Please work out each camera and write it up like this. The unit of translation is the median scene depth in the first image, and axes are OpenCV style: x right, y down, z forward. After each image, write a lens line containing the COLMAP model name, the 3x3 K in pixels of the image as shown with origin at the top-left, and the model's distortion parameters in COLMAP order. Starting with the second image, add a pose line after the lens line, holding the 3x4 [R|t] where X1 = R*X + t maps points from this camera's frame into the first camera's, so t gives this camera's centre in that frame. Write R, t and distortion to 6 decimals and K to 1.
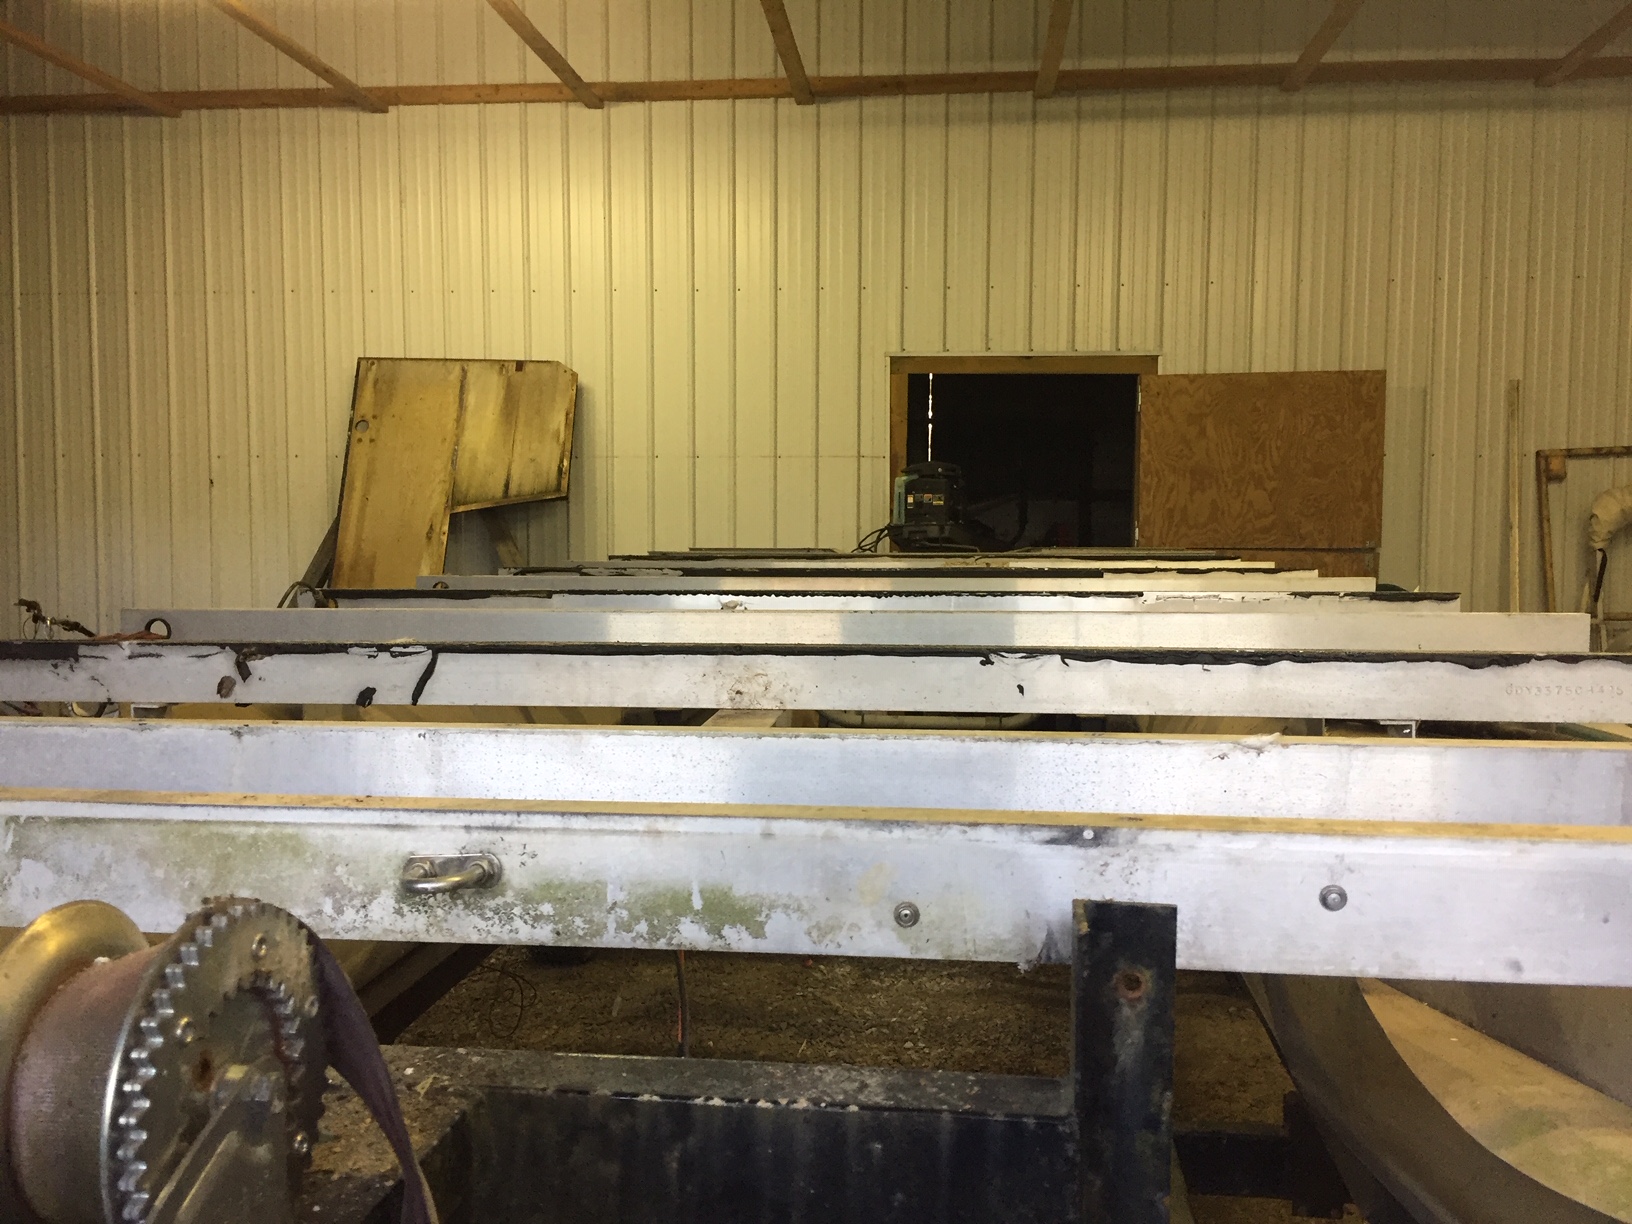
lens RADIAL K [[1366.9, 0, 795.1], [0, 1366.9, 621.4], [0, 0, 1]] dist [0.063539, -0.071899]
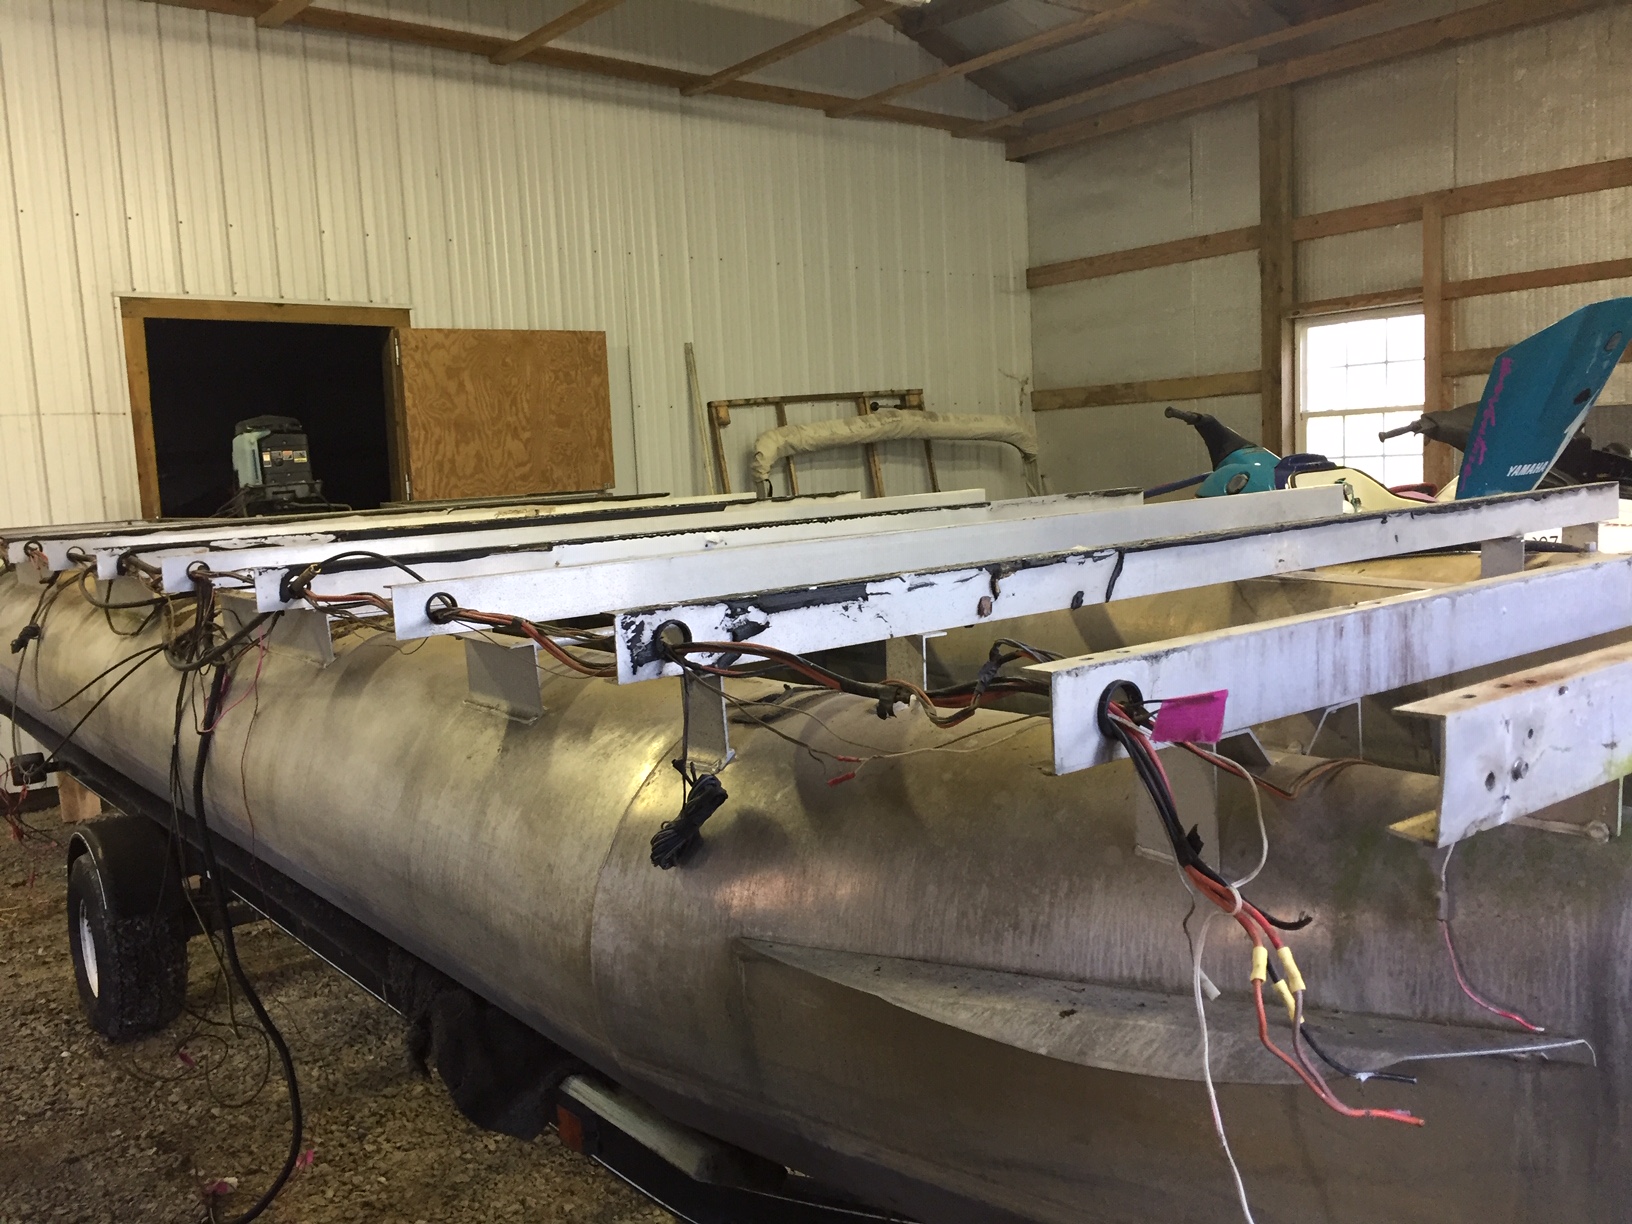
lens RADIAL K [[1366.9, 0, 829.6], [0, 1366.9, 614.1], [0, 0, 1]] dist [0.063539, -0.071899]
pose [[0.710067, -0.119123, 0.693985, -0.246951], [0.103158, 0.992550, 0.064824, -0.005387], [-0.696537, 0.025560, 0.717066, 0.068241]]
